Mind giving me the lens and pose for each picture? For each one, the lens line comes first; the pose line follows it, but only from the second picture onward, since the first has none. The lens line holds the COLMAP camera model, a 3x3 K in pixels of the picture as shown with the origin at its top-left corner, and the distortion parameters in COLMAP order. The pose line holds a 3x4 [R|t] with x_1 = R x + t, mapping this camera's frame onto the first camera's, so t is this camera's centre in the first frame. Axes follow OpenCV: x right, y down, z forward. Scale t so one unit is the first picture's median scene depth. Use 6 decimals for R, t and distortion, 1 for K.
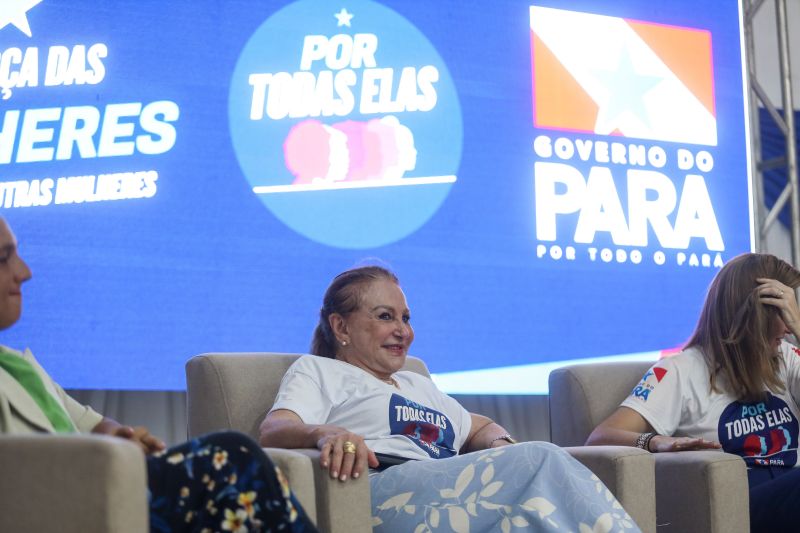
lens RADIAL K [[1755.3, 0, 394.6], [0, 1755.3, 261.8], [0, 0, 1]] dist [-0.267638, 0.000000]
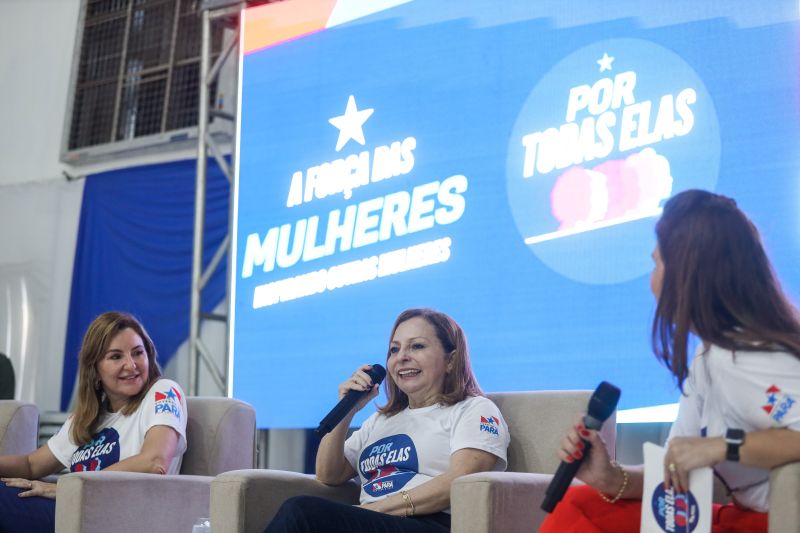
lens RADIAL K [[1760.9, 0, 396.8], [0, 1760.9, 266.1], [0, 0, 1]] dist [-0.107930, 0.000000]
pose [[0.422947, -0.100539, -0.900560, 0.868402], [0.084924, 0.993850, -0.071069, 0.045428], [0.902166, -0.046421, 0.428884, 0.445982]]
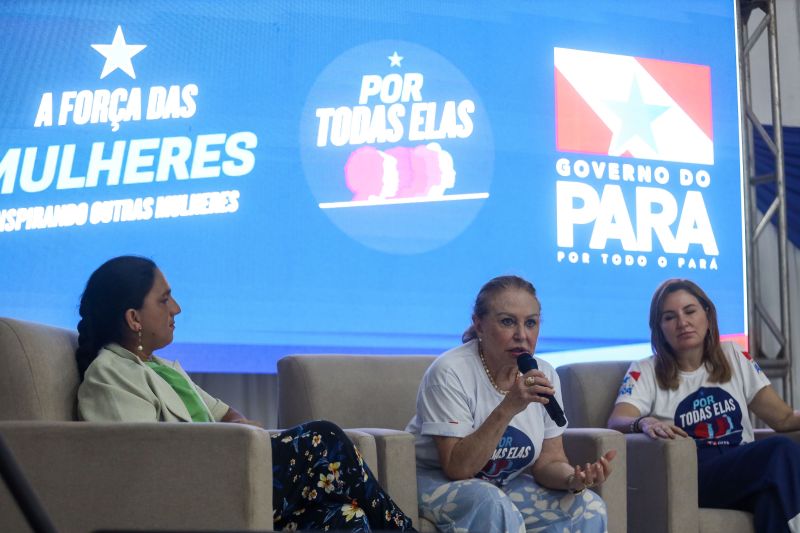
lens RADIAL K [[1755.3, 0, 405.6], [0, 1755.3, 268.4], [0, 0, 1]] dist [-0.267638, 0.000000]
pose [[0.999778, 0.009787, -0.018677, 0.001385], [-0.009316, 0.999640, 0.025152, -0.028597], [0.018917, -0.024972, 0.999509, -0.195497]]
